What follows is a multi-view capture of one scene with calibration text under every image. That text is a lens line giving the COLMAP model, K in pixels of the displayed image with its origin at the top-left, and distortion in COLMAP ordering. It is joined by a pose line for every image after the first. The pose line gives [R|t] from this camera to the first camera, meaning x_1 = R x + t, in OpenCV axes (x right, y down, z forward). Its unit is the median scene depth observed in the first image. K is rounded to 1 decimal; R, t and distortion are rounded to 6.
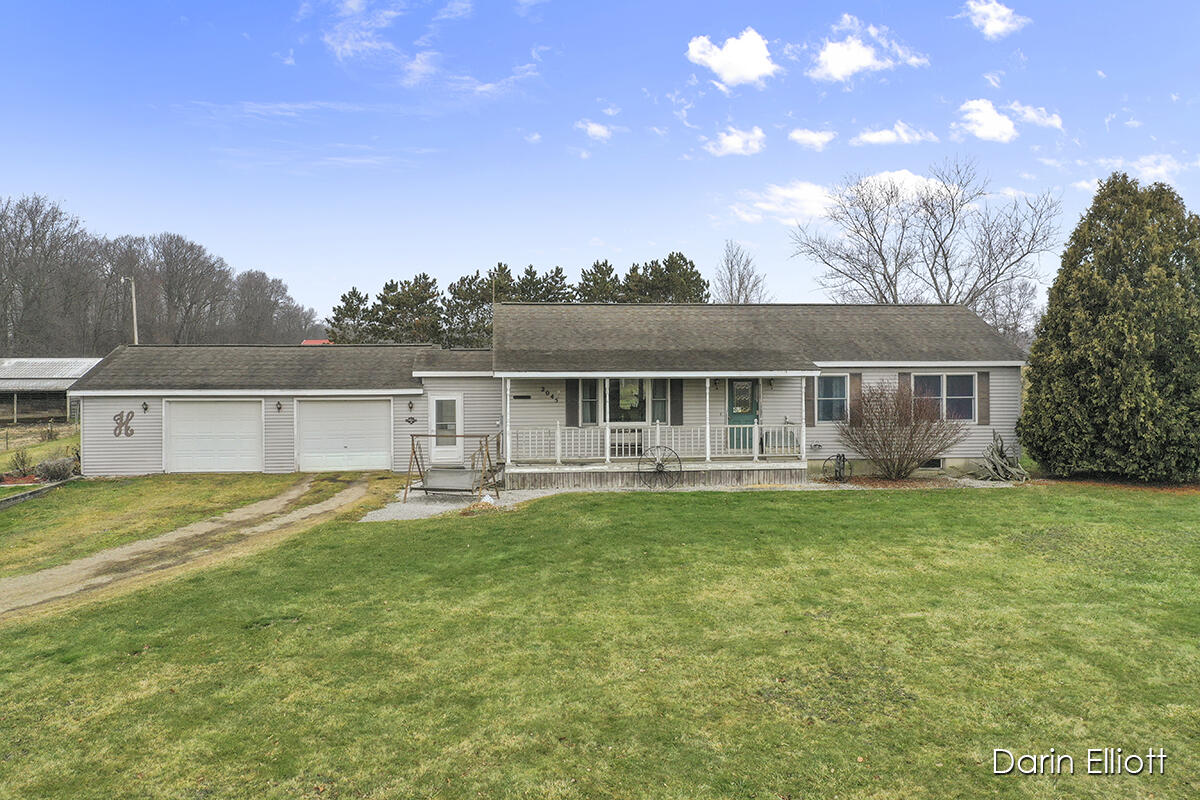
lens RADIAL K [[955.6, 0, 584.6], [0, 955.6, 400.6], [0, 0, 1]] dist [0.005183, 0.001005]
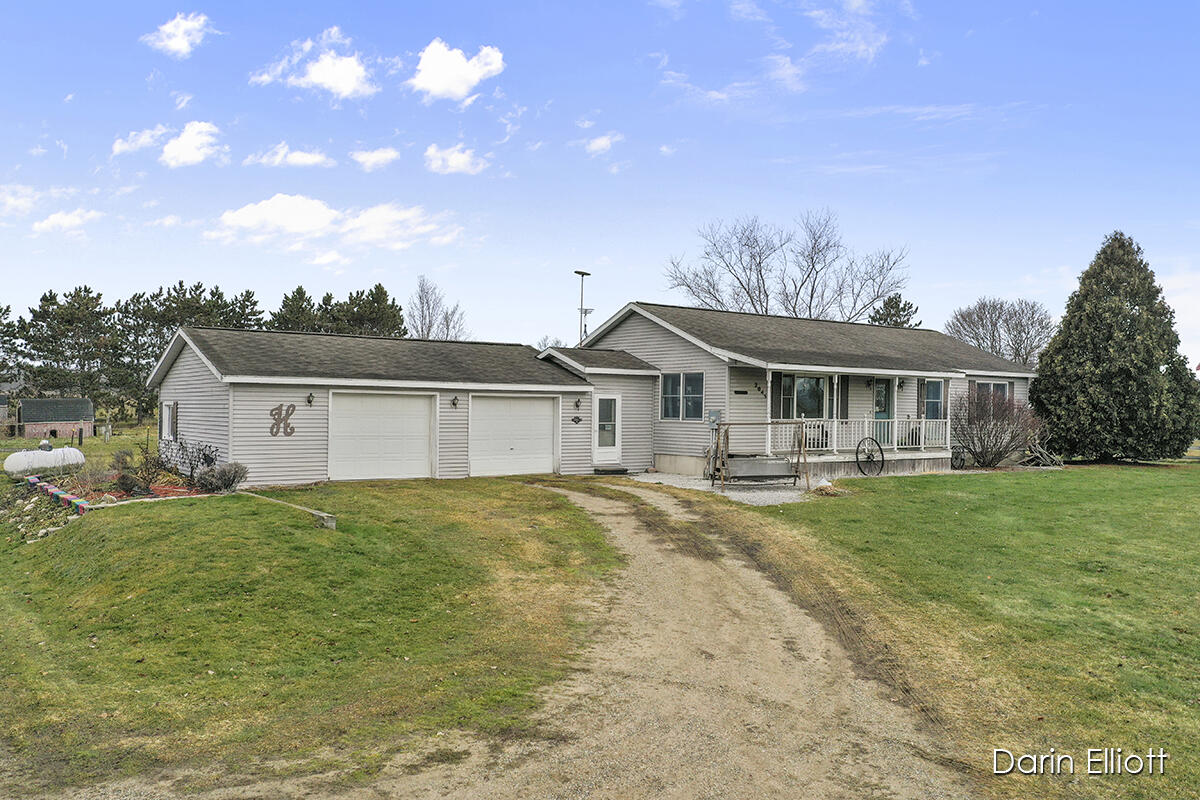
lens RADIAL K [[955.6, 0, 584.6], [0, 955.6, 400.6], [0, 0, 1]] dist [0.005183, 0.001005]
pose [[0.871613, 0.016811, 0.489905, -0.637072], [0.009615, 0.998633, -0.051374, 0.050302], [-0.490100, 0.049489, 0.870260, 0.176397]]
